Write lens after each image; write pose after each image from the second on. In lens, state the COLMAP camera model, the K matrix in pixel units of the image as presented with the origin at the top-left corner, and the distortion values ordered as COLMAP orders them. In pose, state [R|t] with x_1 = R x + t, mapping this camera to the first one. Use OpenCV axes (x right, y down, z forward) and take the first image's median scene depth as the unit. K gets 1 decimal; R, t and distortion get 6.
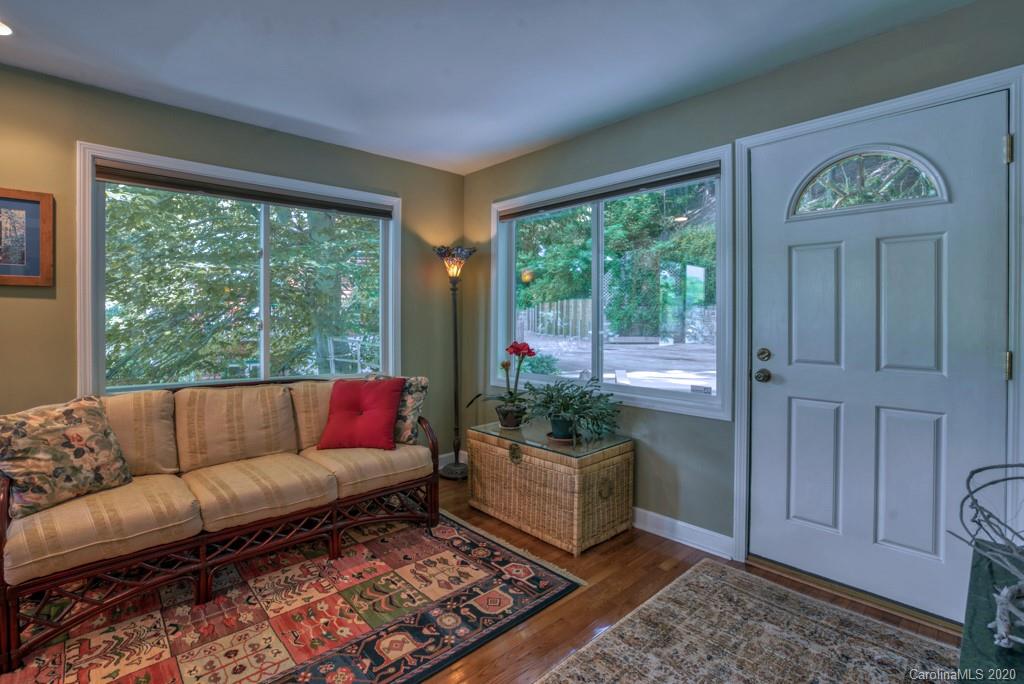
lens RADIAL K [[483.3, 0, 508.5], [0, 483.3, 315.5], [0, 0, 1]] dist [-0.034234, 0.012555]
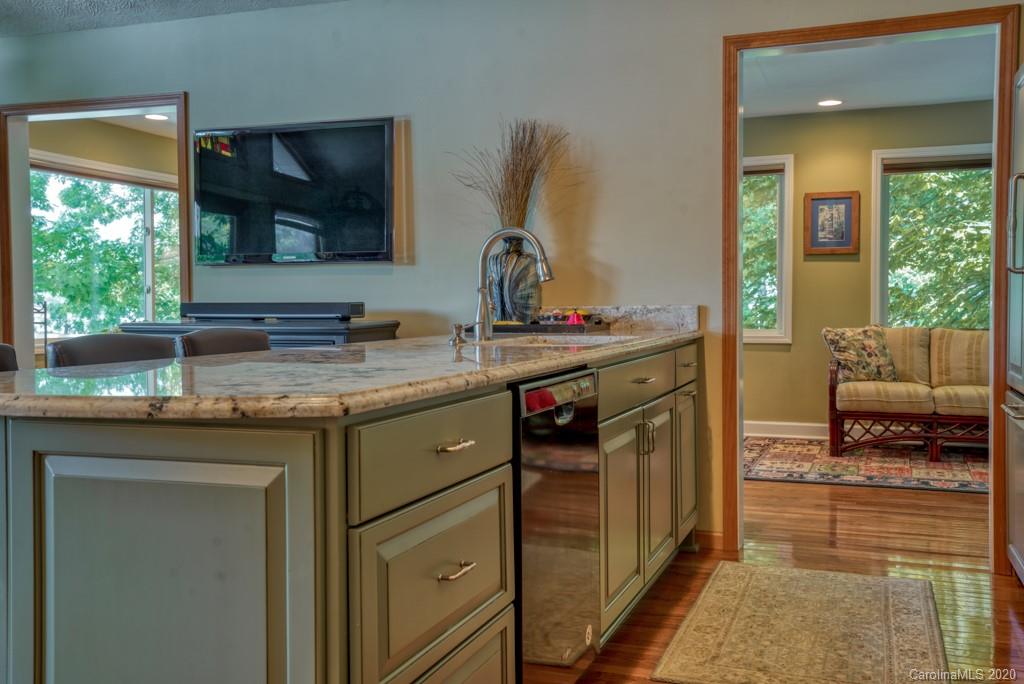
lens RADIAL K [[989.3, 0, 507.7], [0, 989.3, 339.2], [0, 0, 1]] dist [0.049885, 0.000000]
pose [[0.452273, 0.028725, -0.891417, 1.528437], [-0.000150, 0.999484, 0.032131, 0.123747], [0.891879, -0.014398, 0.452044, -1.601914]]
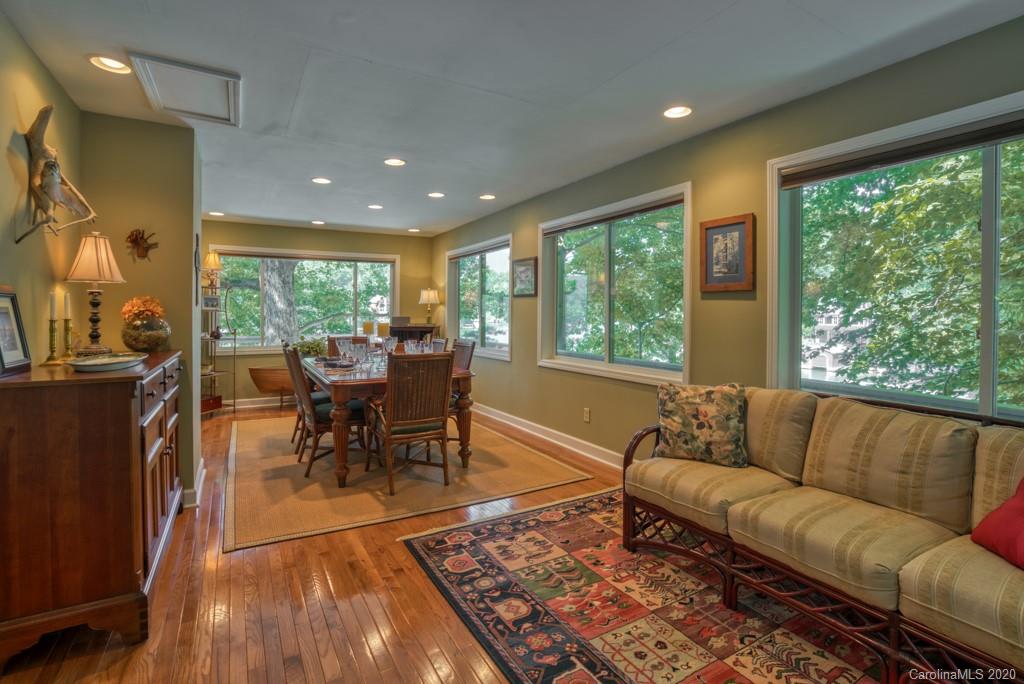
lens RADIAL K [[483.3, 0, 509.1], [0, 483.3, 320.8], [0, 0, 1]] dist [-0.034234, 0.012555]
pose [[-0.216635, 0.017879, -0.976089, 0.406382], [-0.003359, 0.999813, 0.019059, -0.005020], [0.976247, 0.007408, -0.216534, 0.762450]]
